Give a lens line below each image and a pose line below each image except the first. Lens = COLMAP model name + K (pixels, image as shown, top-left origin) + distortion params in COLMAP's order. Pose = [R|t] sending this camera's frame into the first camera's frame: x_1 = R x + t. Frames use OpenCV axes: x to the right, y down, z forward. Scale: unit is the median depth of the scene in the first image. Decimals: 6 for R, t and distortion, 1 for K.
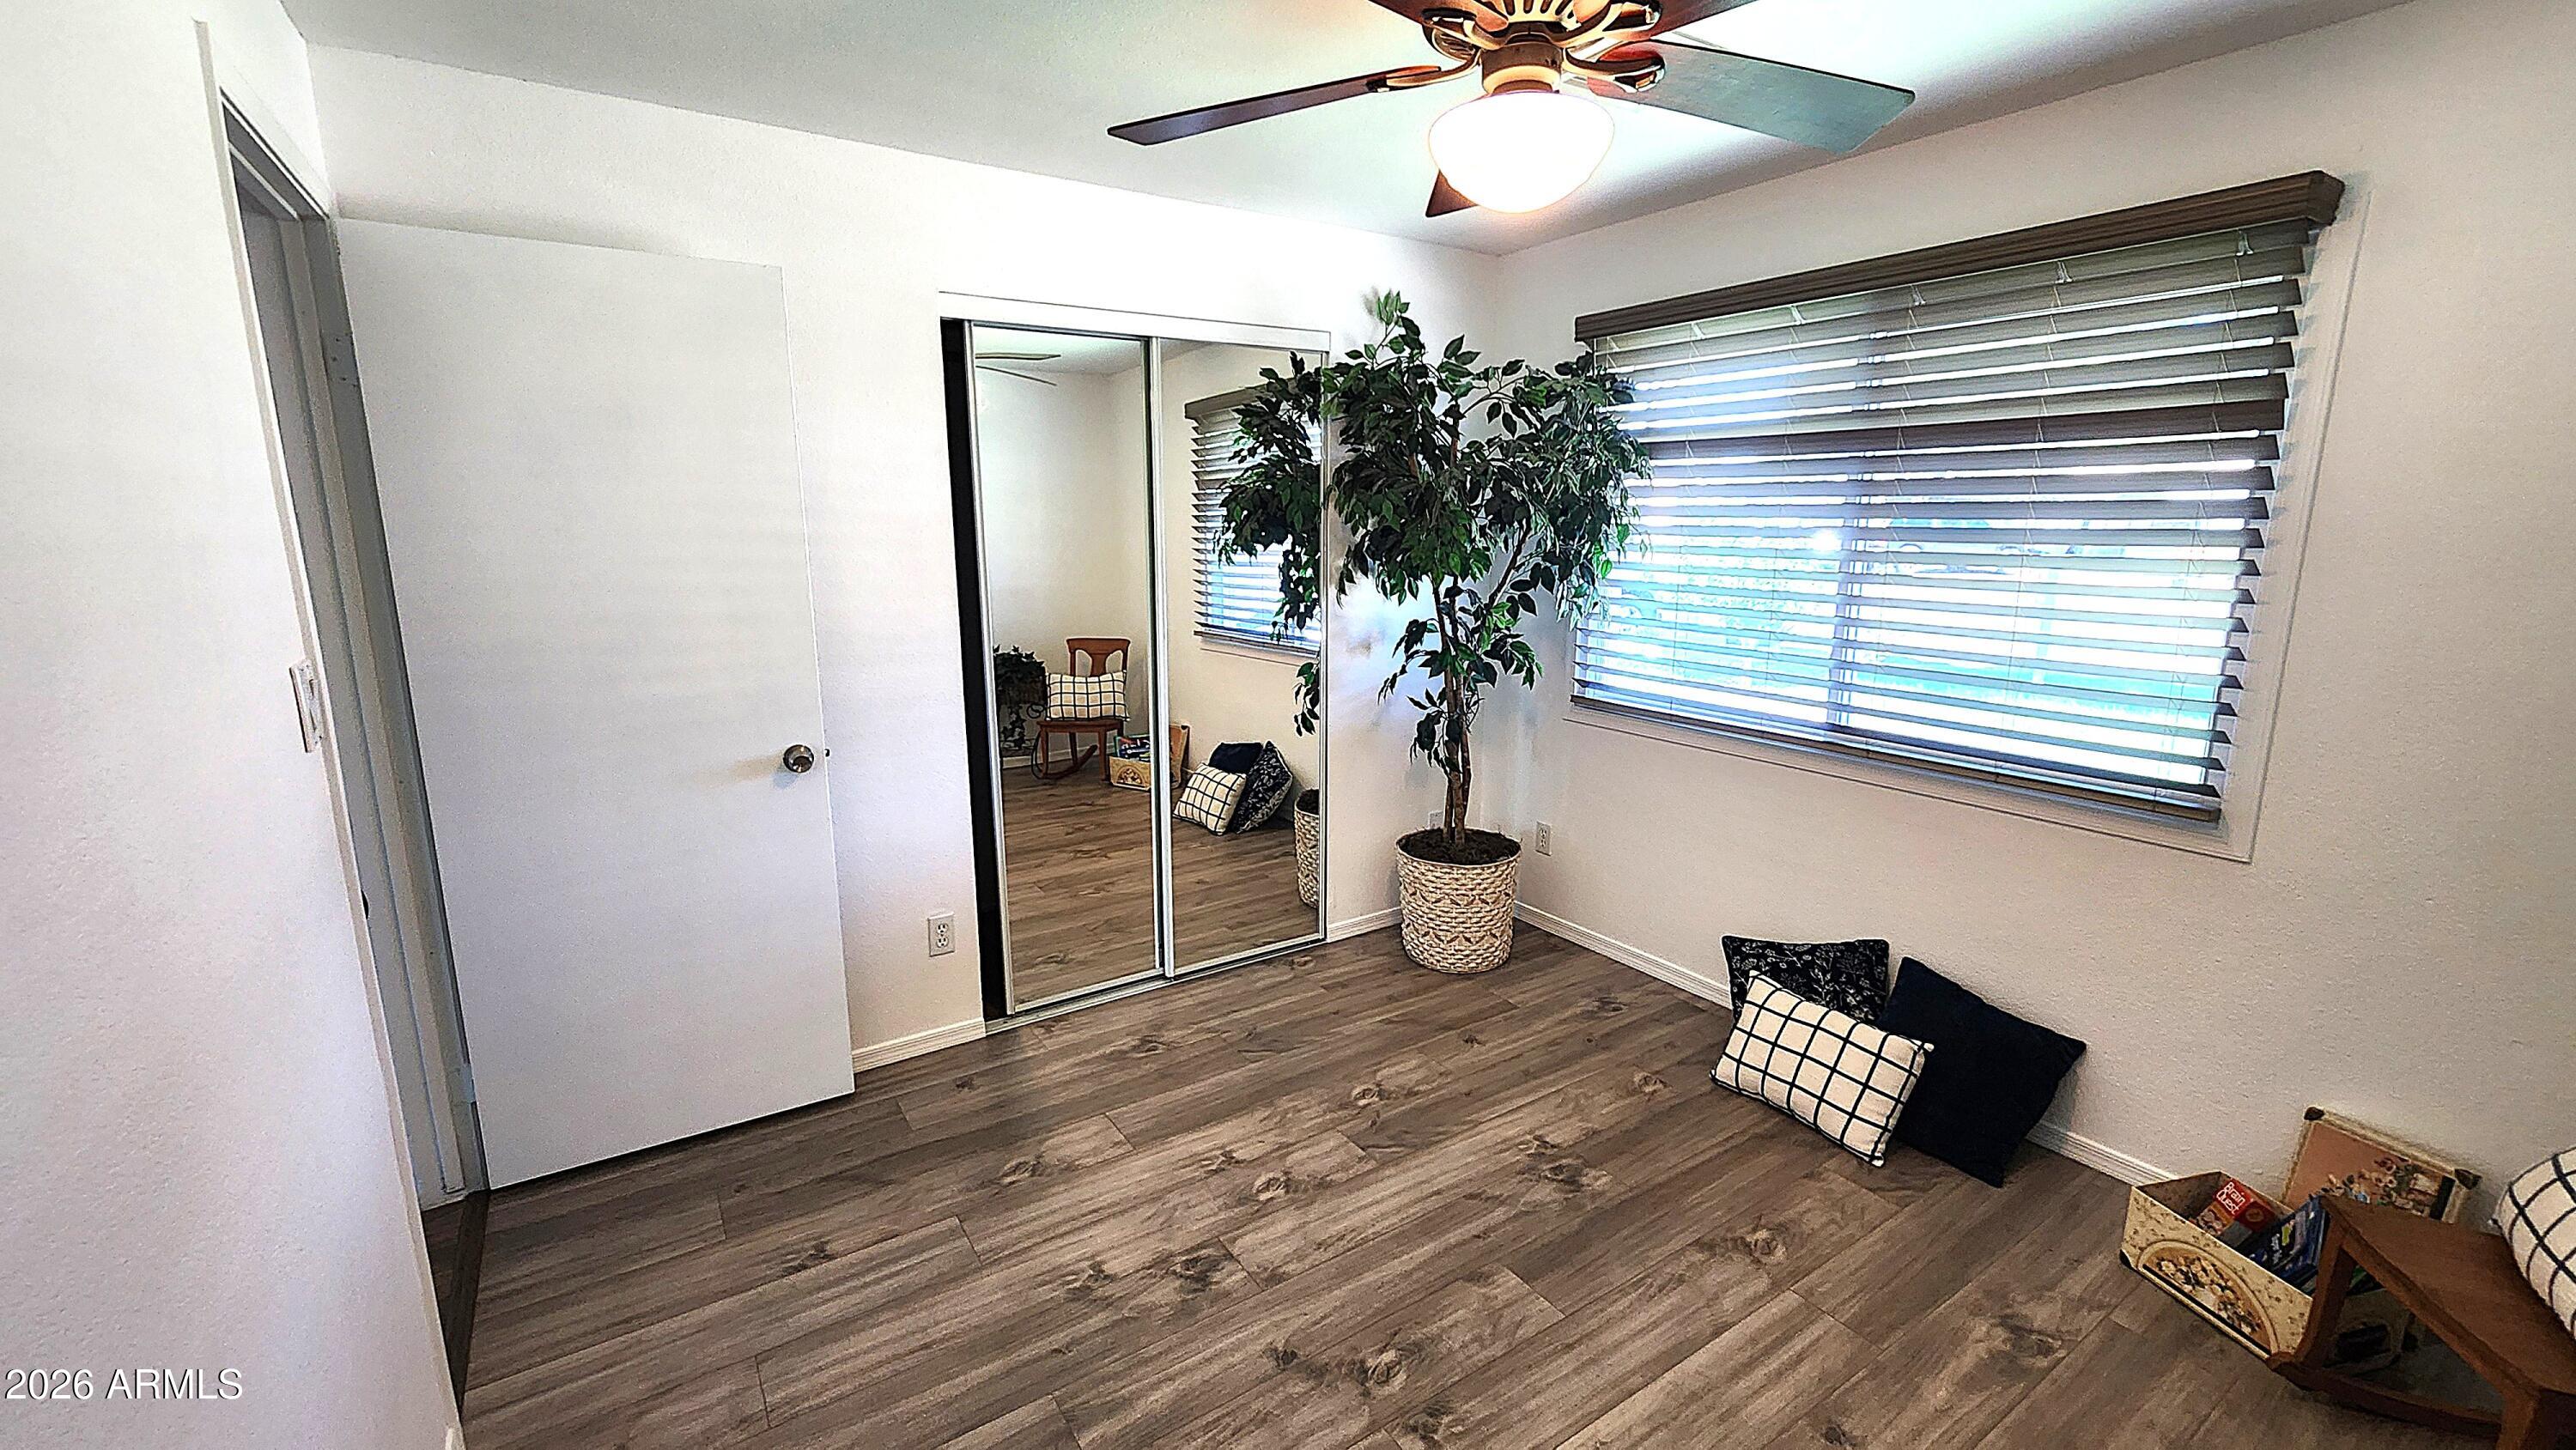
lens RADIAL K [[1055.3, 0, 1302.7], [0, 1055.3, 718.3], [0, 0, 1]] dist [0.000755, 0.000145]
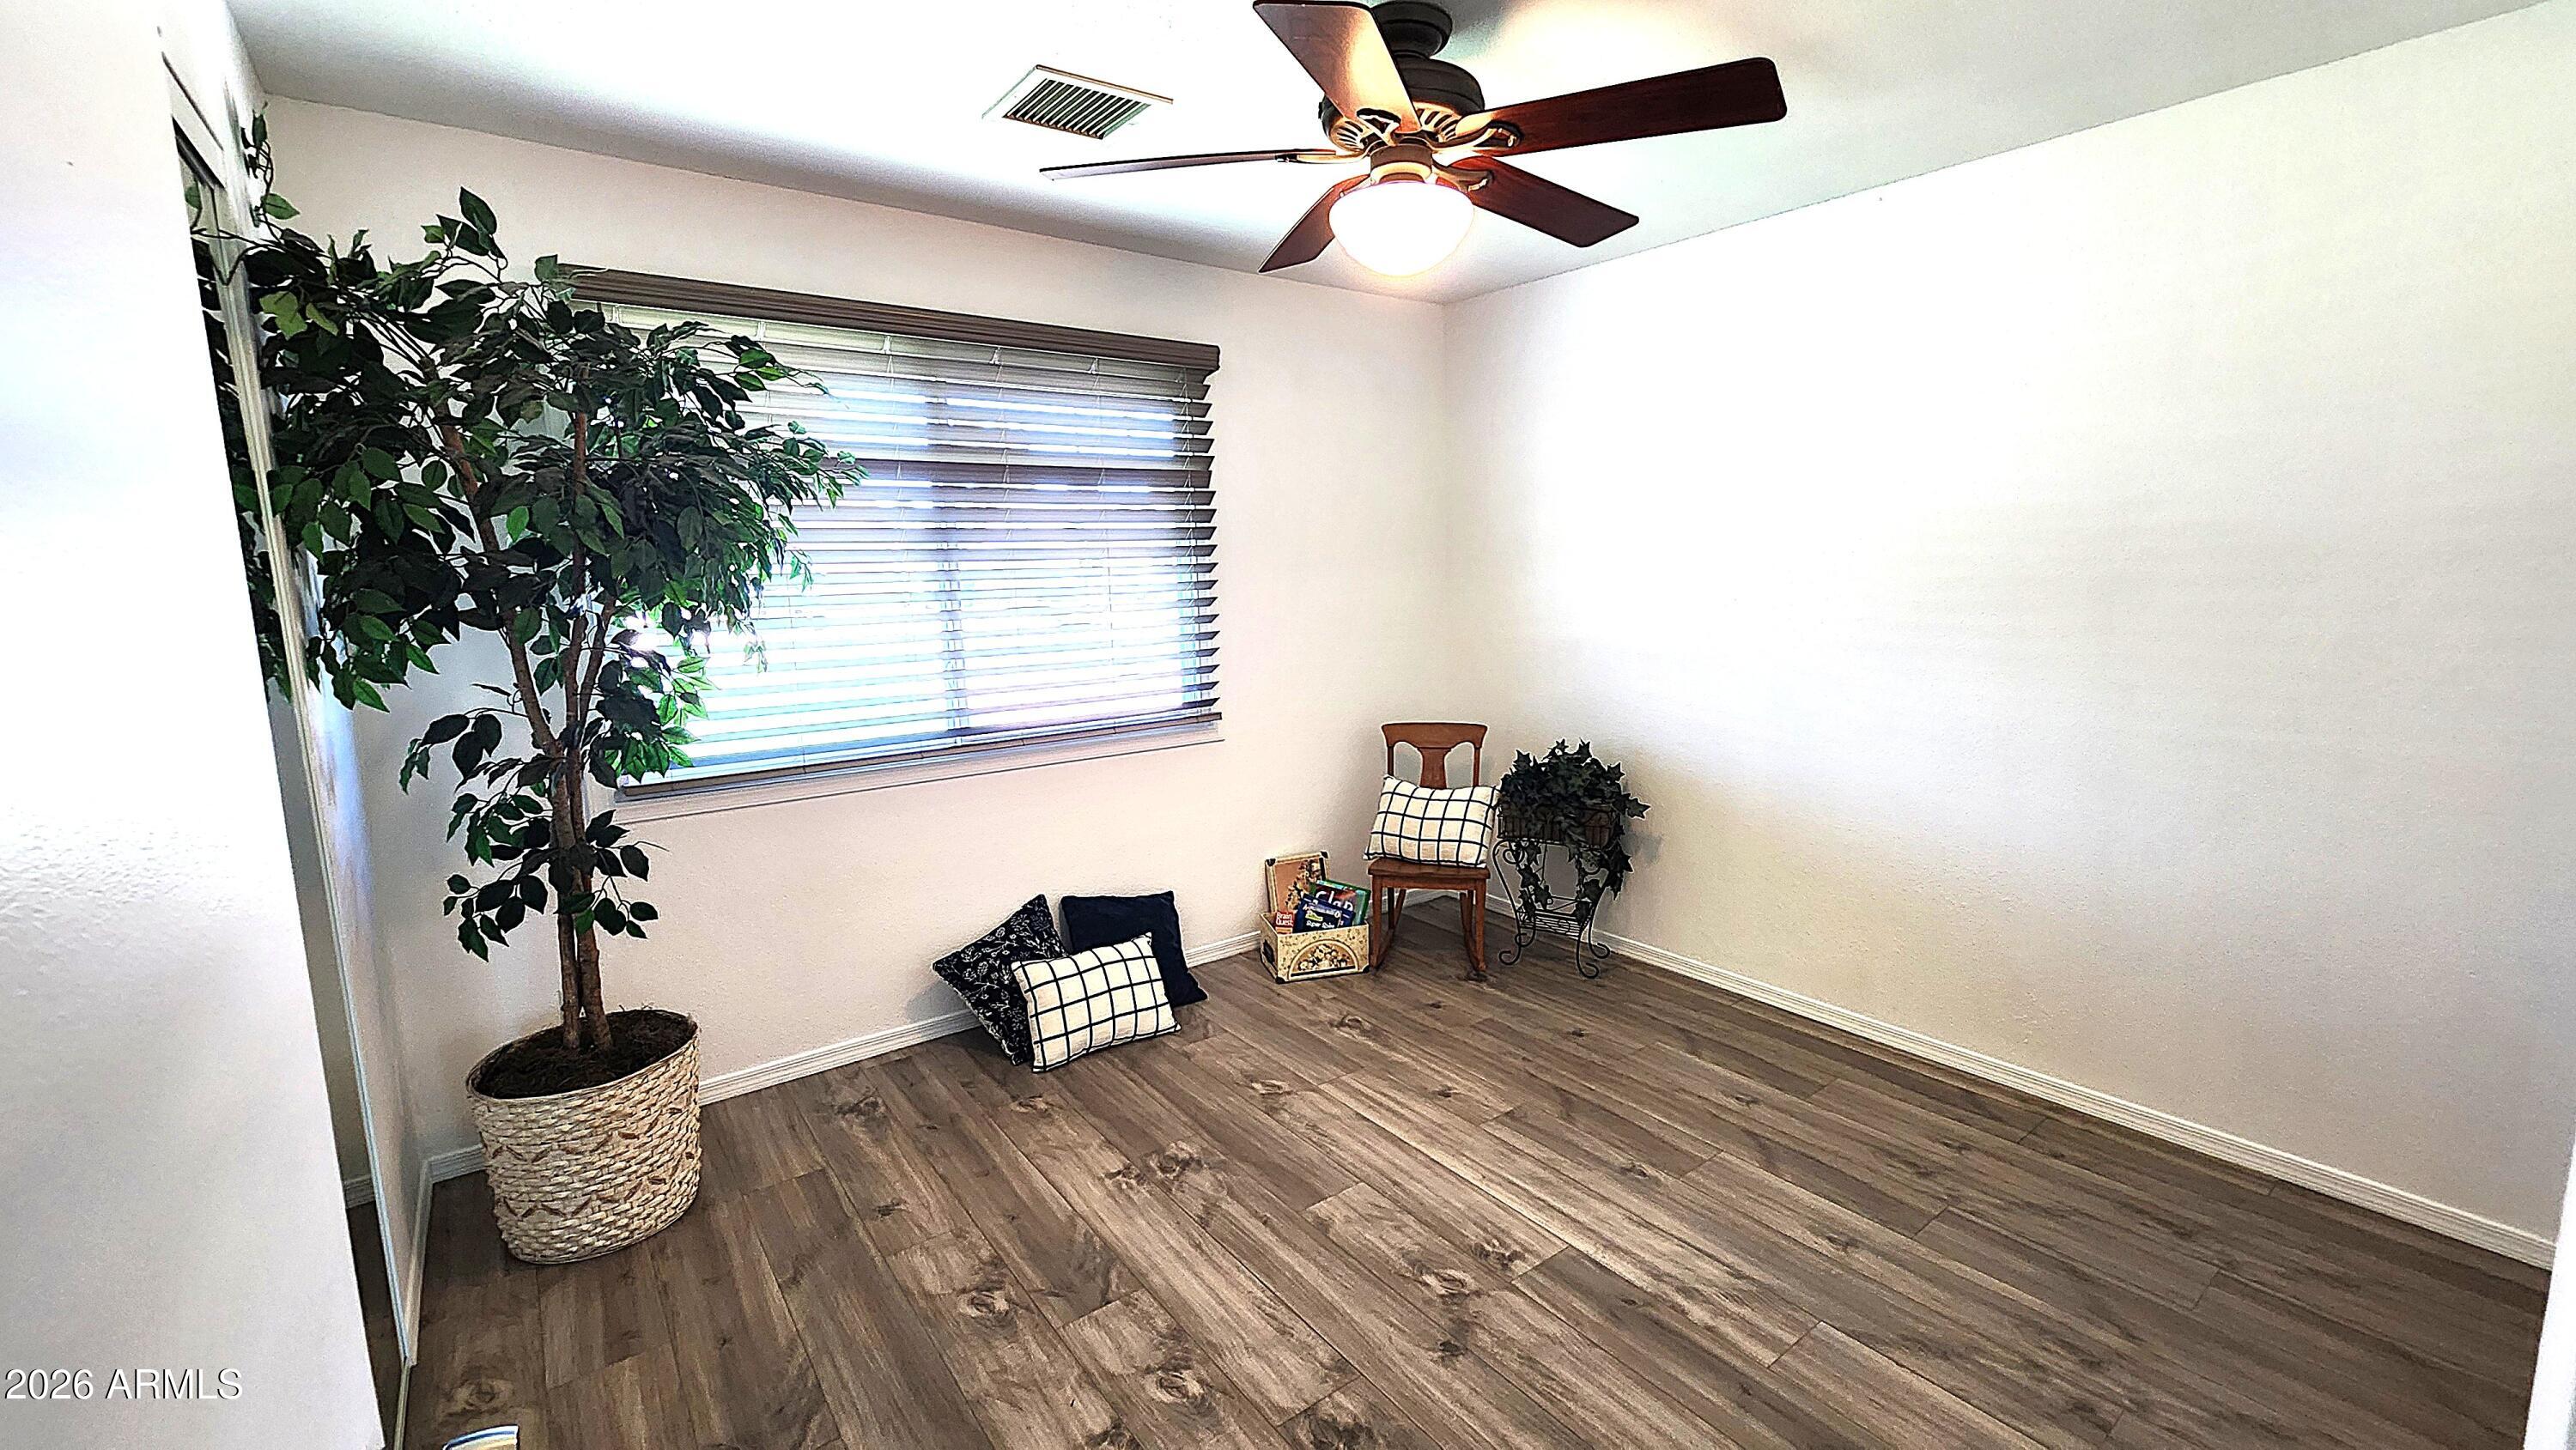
lens RADIAL K [[1067.2, 0, 1304.3], [0, 1067.2, 711.7], [0, 0, 1]] dist [-0.000475, 0.000020]
pose [[-0.067617, -0.136849, 0.988281, -0.726740], [0.208640, 0.966708, 0.148137, -0.120865], [-0.975652, 0.216212, -0.036814, 0.824864]]
